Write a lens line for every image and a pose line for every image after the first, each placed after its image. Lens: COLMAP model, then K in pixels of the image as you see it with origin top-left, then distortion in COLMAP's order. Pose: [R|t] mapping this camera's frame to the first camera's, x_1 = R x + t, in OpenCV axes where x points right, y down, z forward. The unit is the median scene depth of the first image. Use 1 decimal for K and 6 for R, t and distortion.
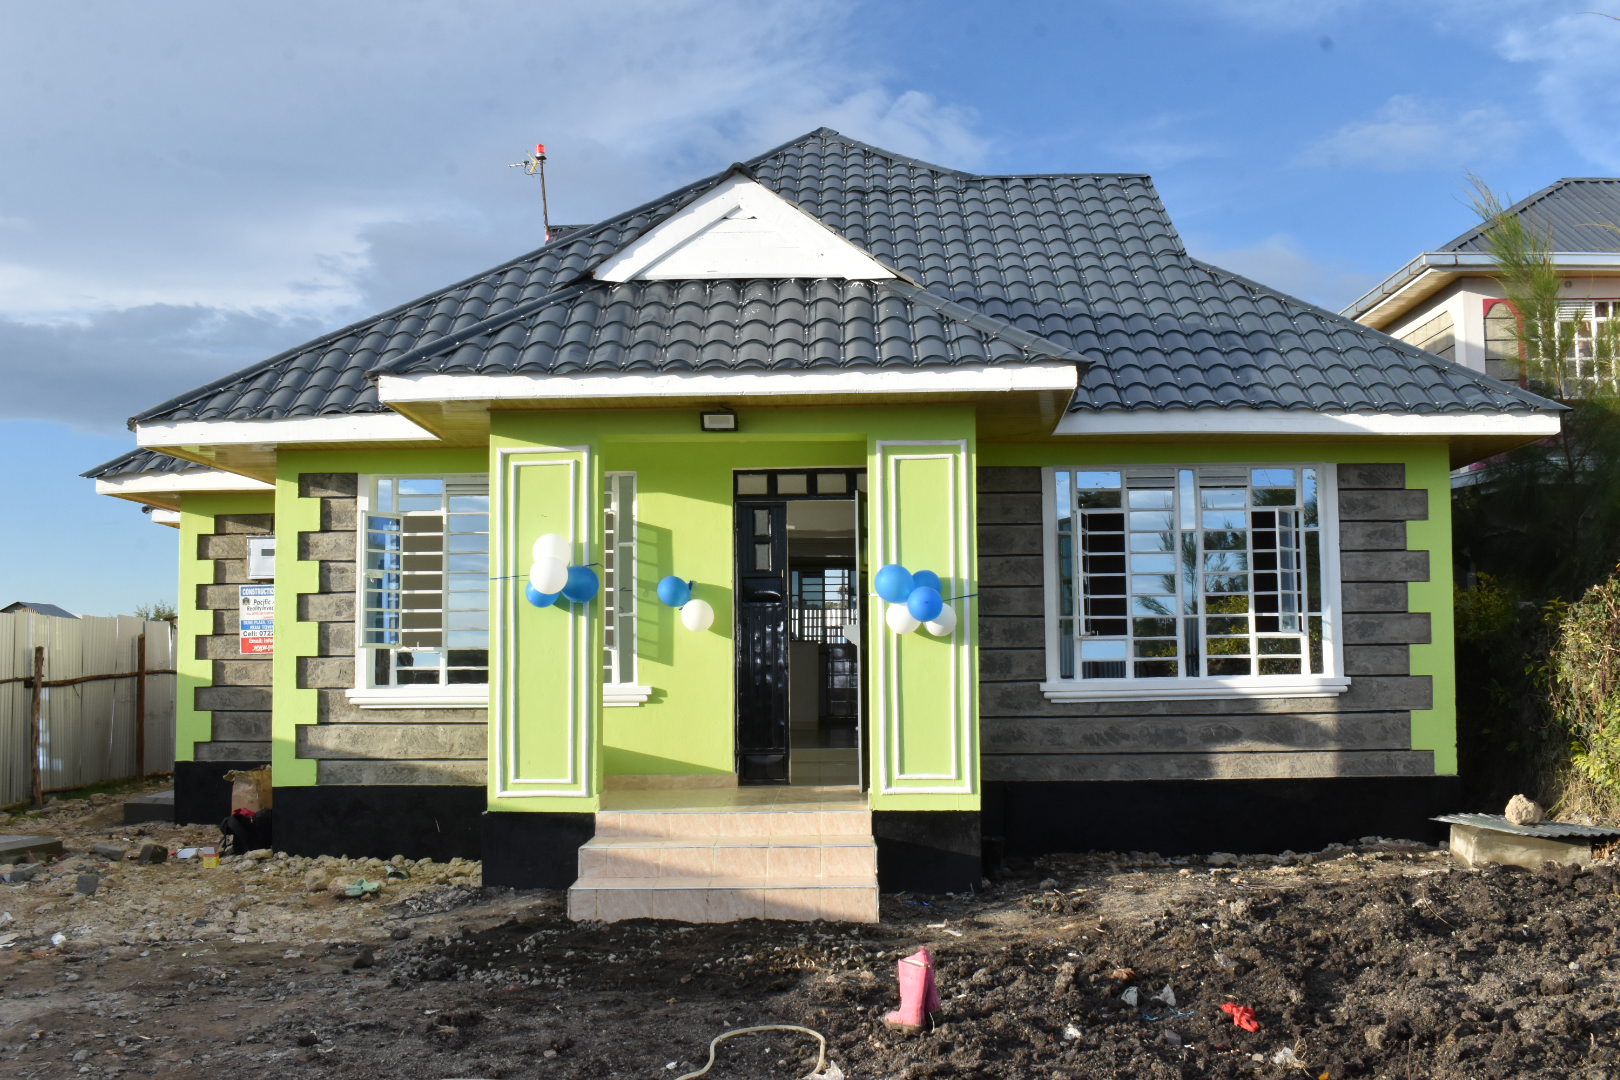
lens RADIAL K [[1574.2, 0, 809.7], [0, 1574.2, 537.5], [0, 0, 1]] dist [-0.057956, 0.000000]
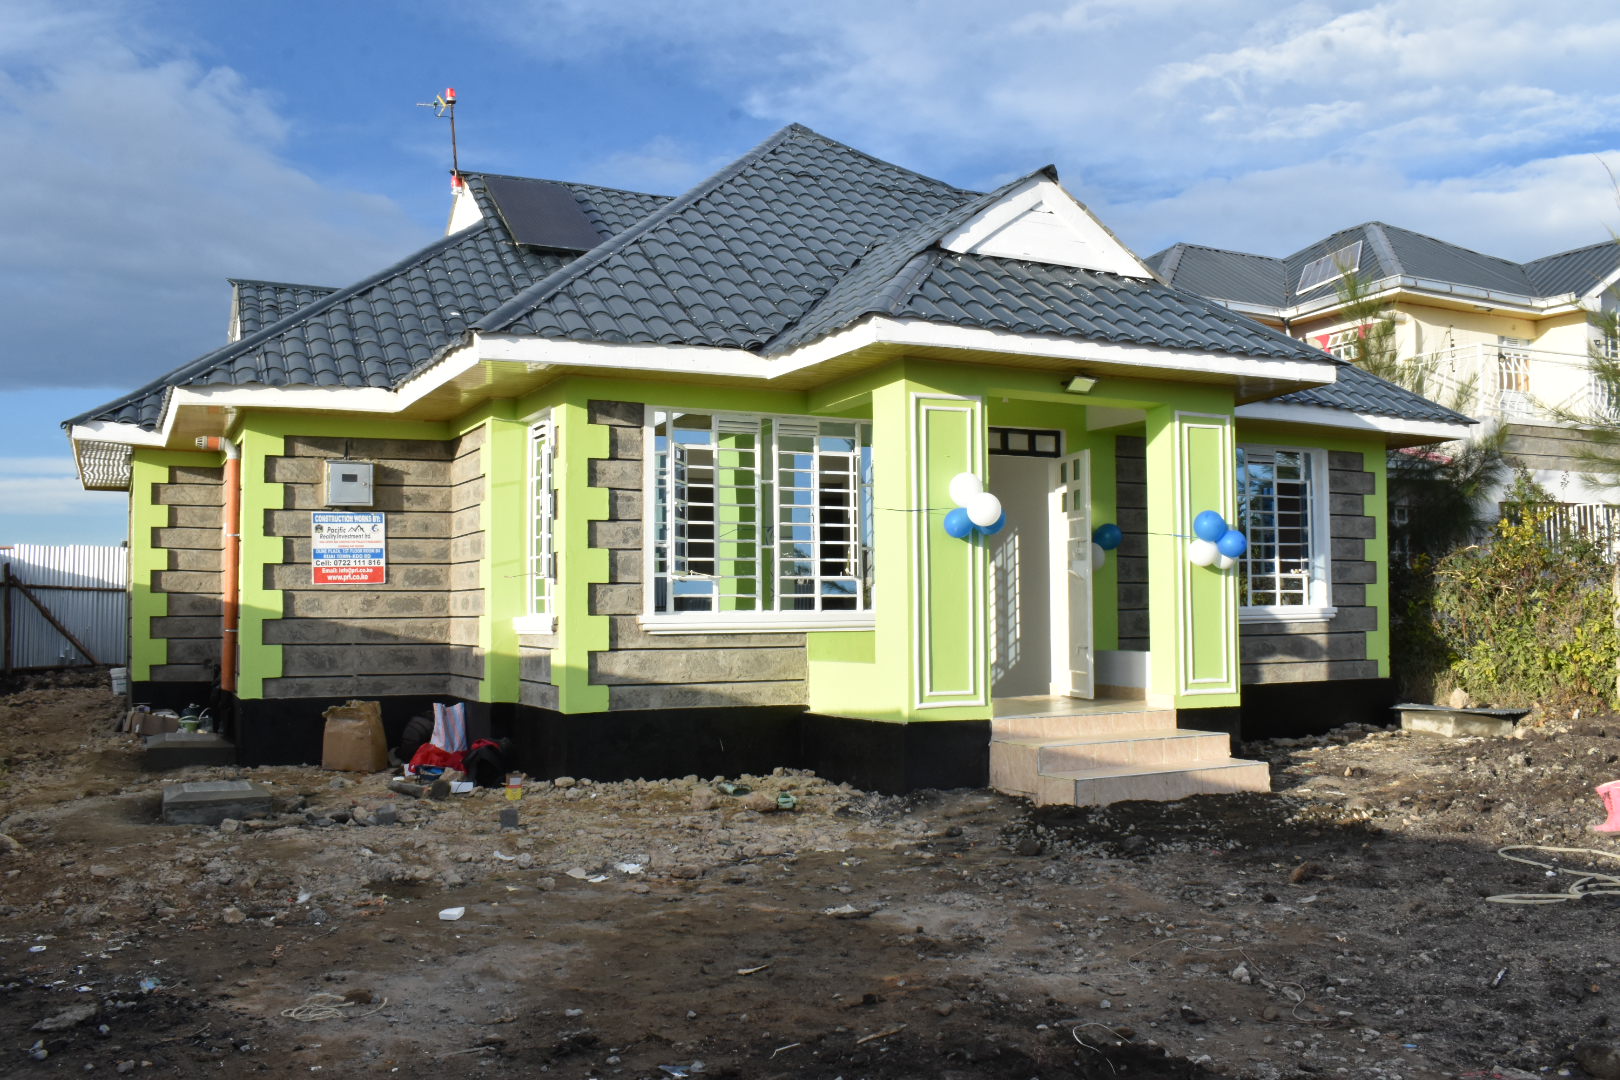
lens RADIAL K [[1389.1, 0, 809.9], [0, 1389.1, 538.9], [0, 0, 1]] dist [-0.054724, 0.049286]
pose [[0.878269, 0.027567, 0.477371, -0.629080], [-0.038582, 0.999167, 0.013284, 0.030877], [-0.476607, -0.030085, 0.878601, 0.156537]]
